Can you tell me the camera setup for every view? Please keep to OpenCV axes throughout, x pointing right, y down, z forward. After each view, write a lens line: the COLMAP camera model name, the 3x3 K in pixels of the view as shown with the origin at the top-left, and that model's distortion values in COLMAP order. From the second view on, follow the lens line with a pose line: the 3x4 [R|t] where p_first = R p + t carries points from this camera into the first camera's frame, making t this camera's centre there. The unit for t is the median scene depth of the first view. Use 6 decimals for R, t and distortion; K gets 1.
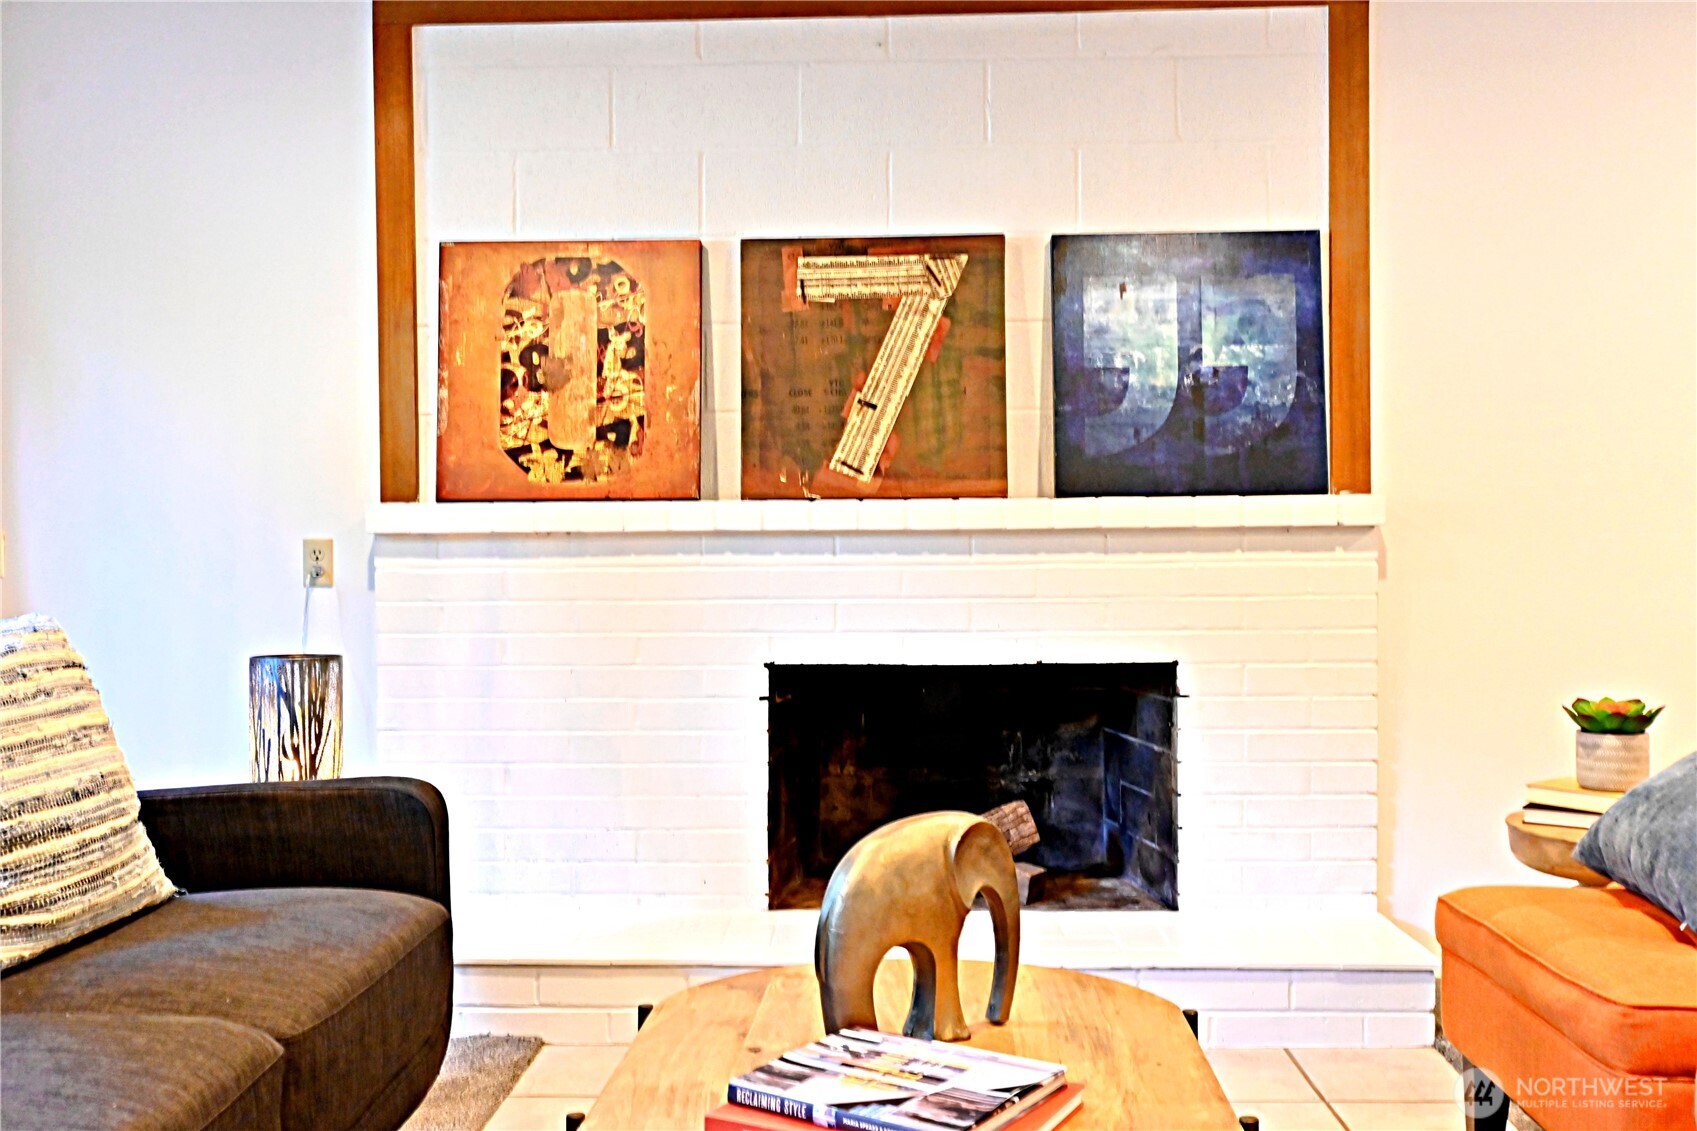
lens RADIAL K [[1586.7, 0, 848.5], [0, 1586.7, 565.5], [0, 0, 1]] dist [0.001955, -0.006881]
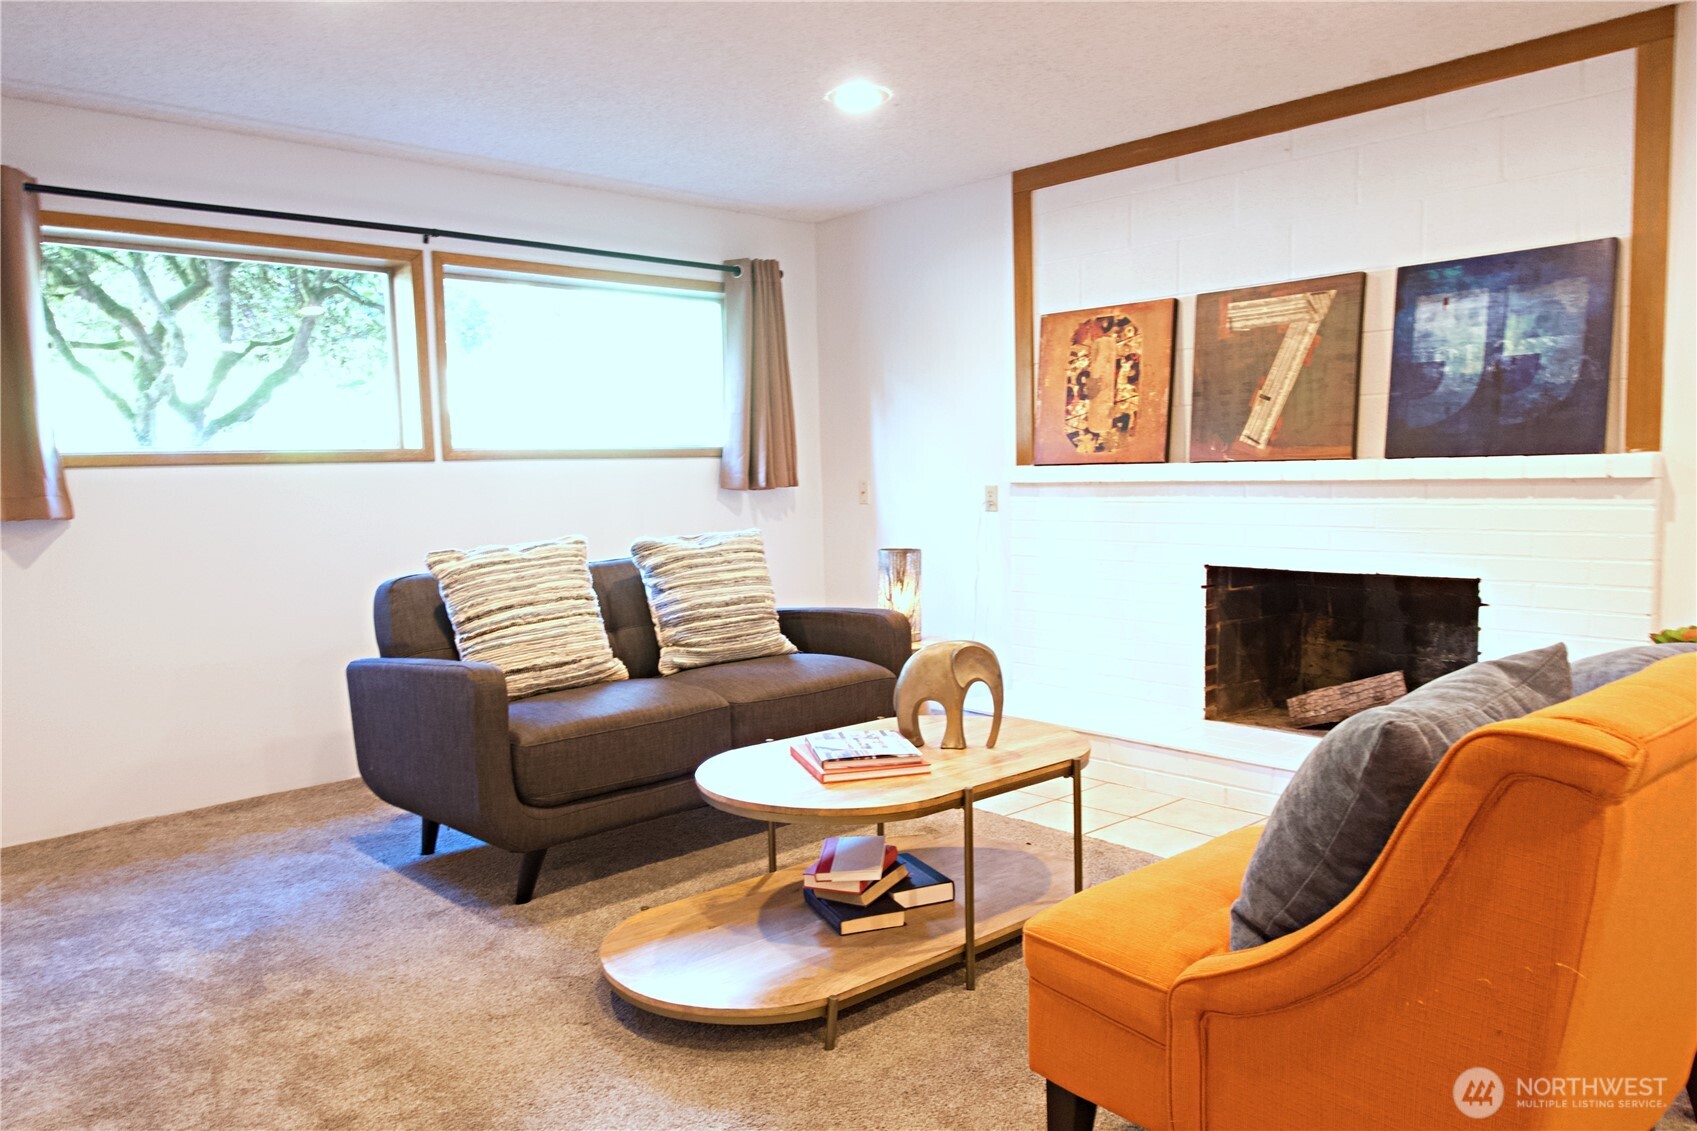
lens RADIAL K [[1212.8, 0, 848.5], [0, 1212.8, 565.5], [0, 0, 1]] dist [-0.002887, -0.001742]
pose [[0.699974, 0.049384, -0.712459, 0.564795], [0.006175, 0.997151, 0.075184, -0.031340], [0.714142, -0.057026, 0.697675, -0.099233]]
